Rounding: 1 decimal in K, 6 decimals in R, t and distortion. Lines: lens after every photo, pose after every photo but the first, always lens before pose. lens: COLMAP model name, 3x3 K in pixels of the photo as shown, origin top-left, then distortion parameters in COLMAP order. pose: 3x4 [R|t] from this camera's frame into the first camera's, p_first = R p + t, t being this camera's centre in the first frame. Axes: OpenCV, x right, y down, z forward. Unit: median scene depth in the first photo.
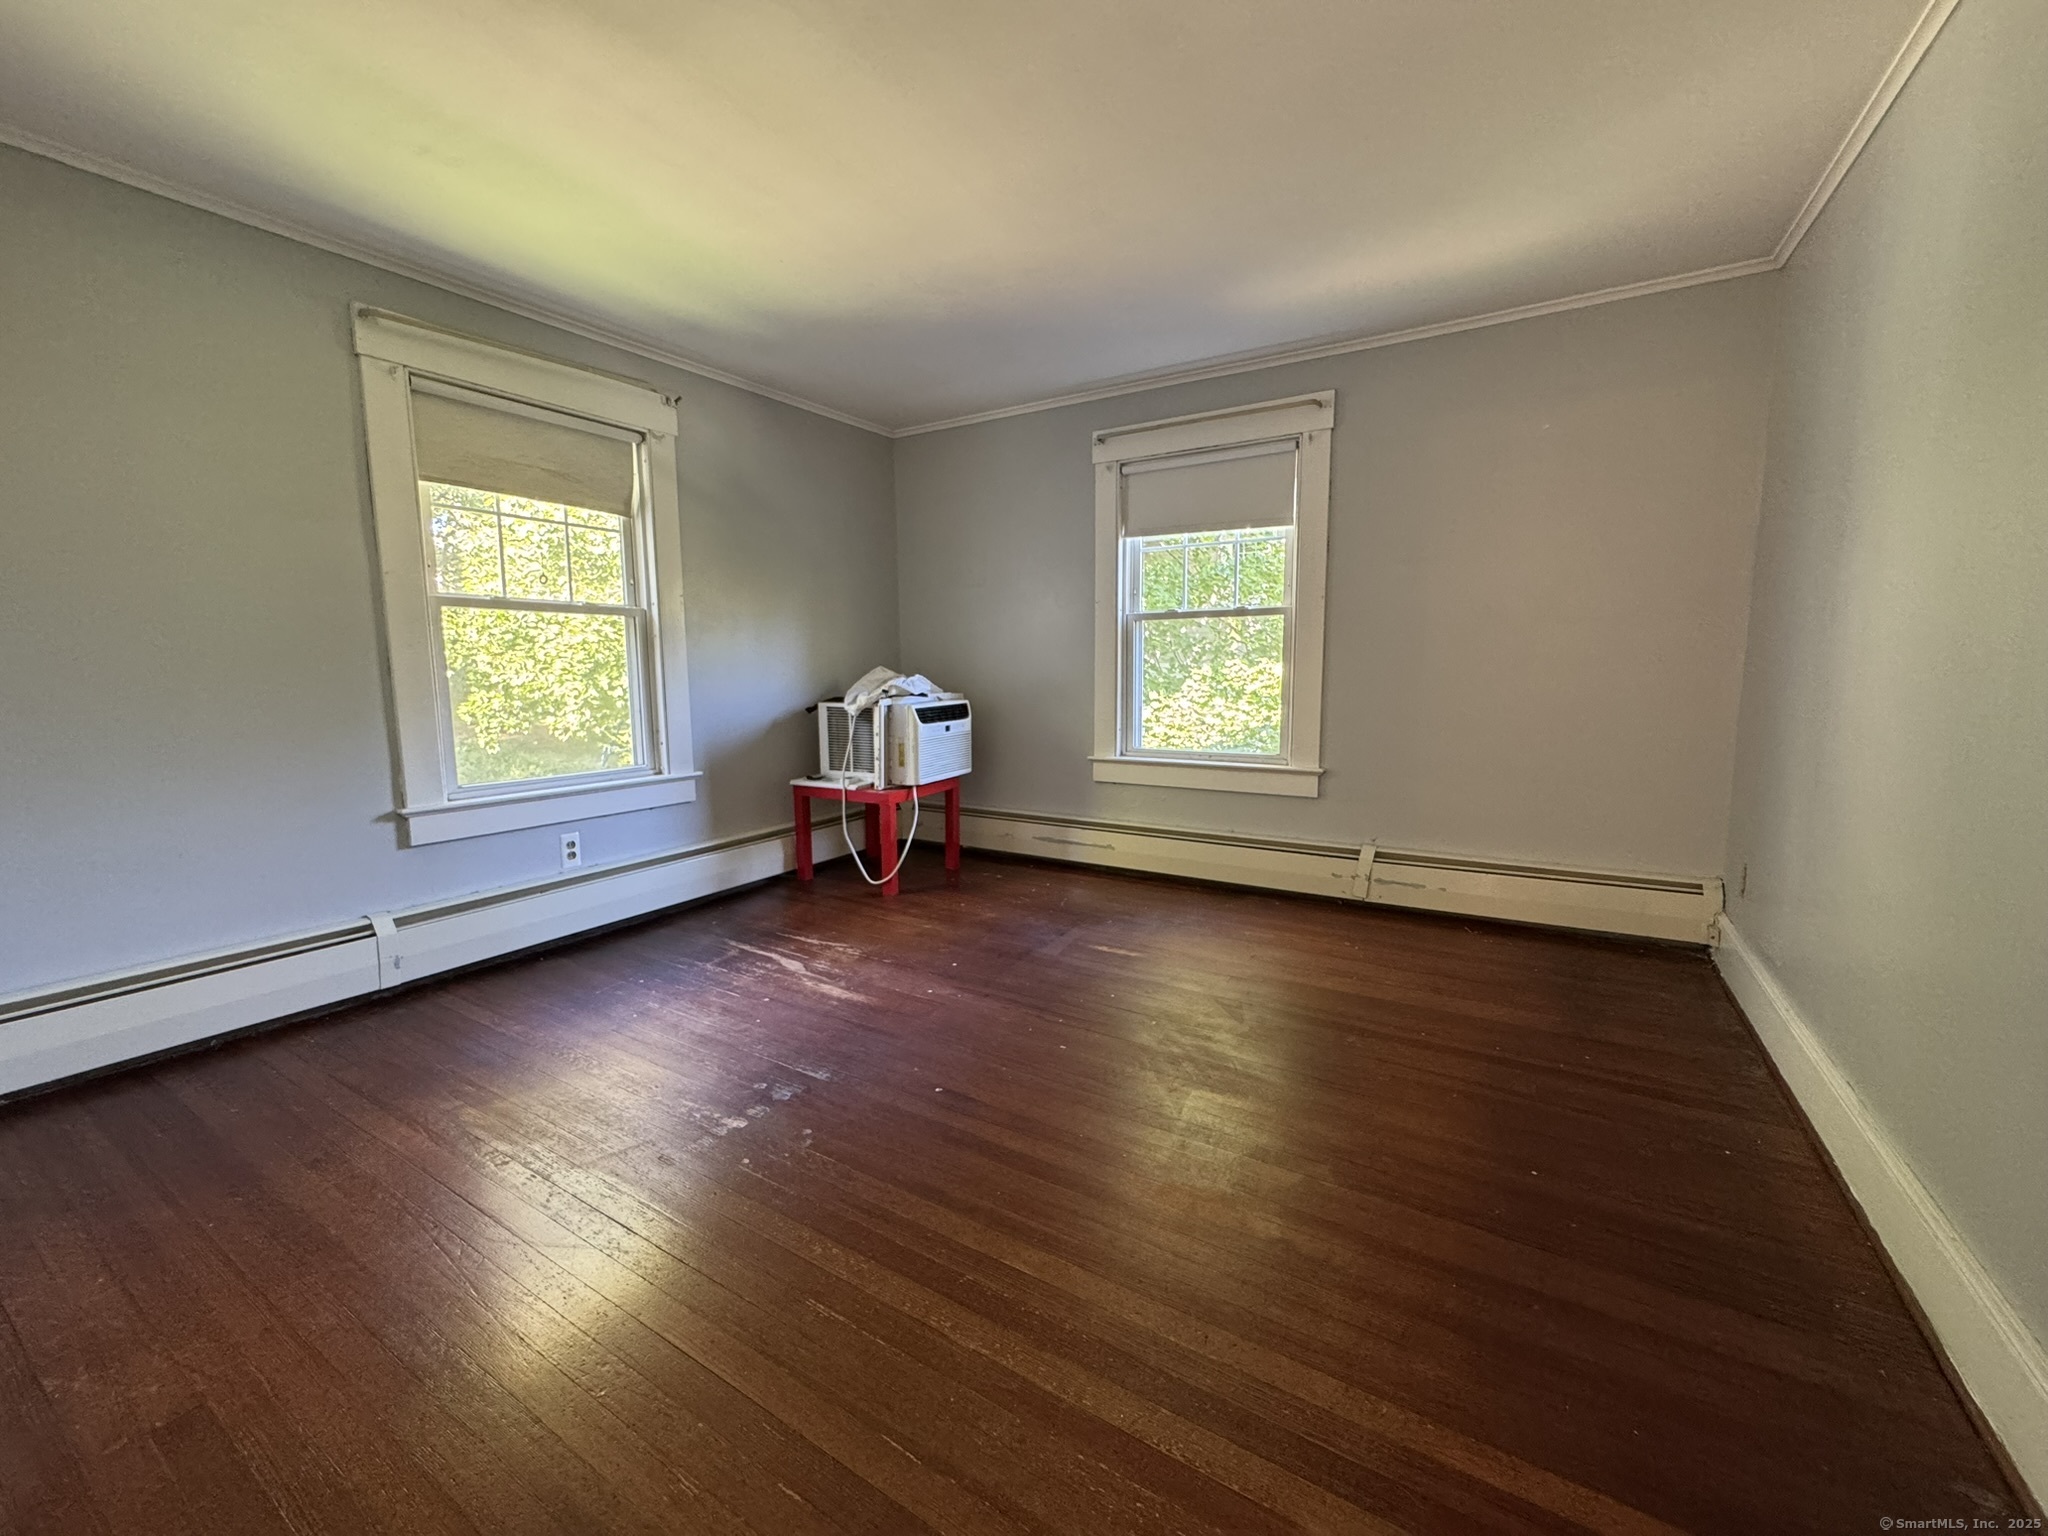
lens RADIAL K [[815.2, 0, 1014.9], [0, 815.2, 767.8], [0, 0, 1]] dist [-0.008979, -0.000115]
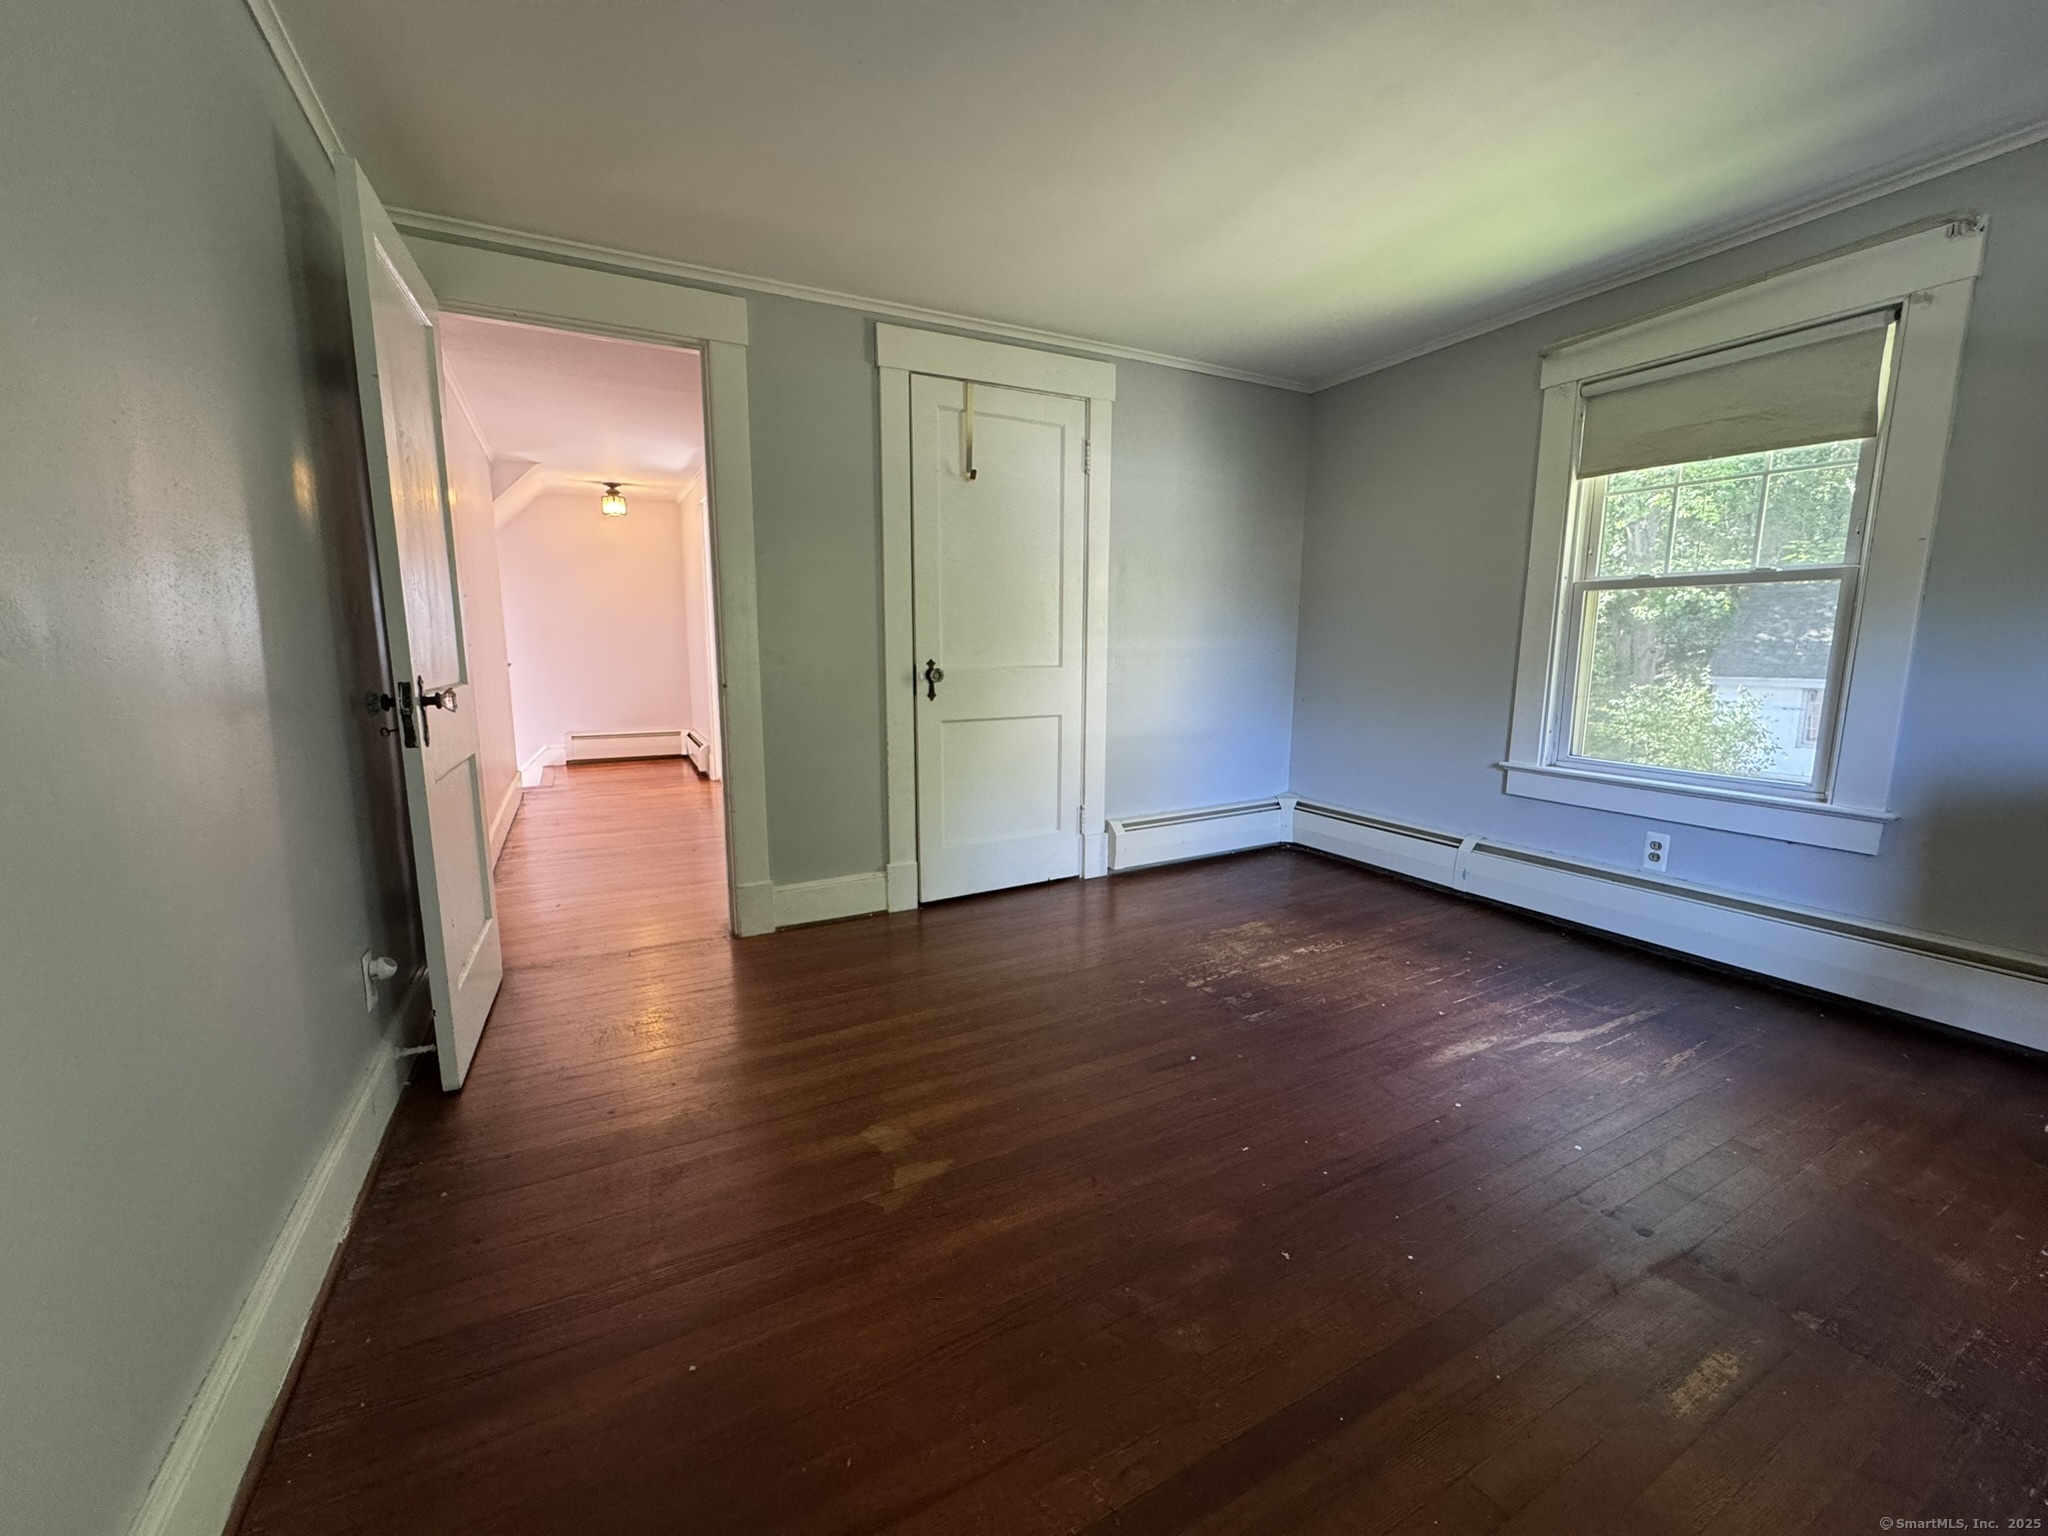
lens RADIAL K [[815.2, 0, 1028.8], [0, 815.2, 769.9], [0, 0, 1]] dist [-0.008979, -0.000115]
pose [[-0.501071, 0.140739, -0.853885, 0.632222], [-0.103662, 0.969822, 0.220678, -0.128155], [0.859175, 0.199091, -0.471361, 0.912656]]
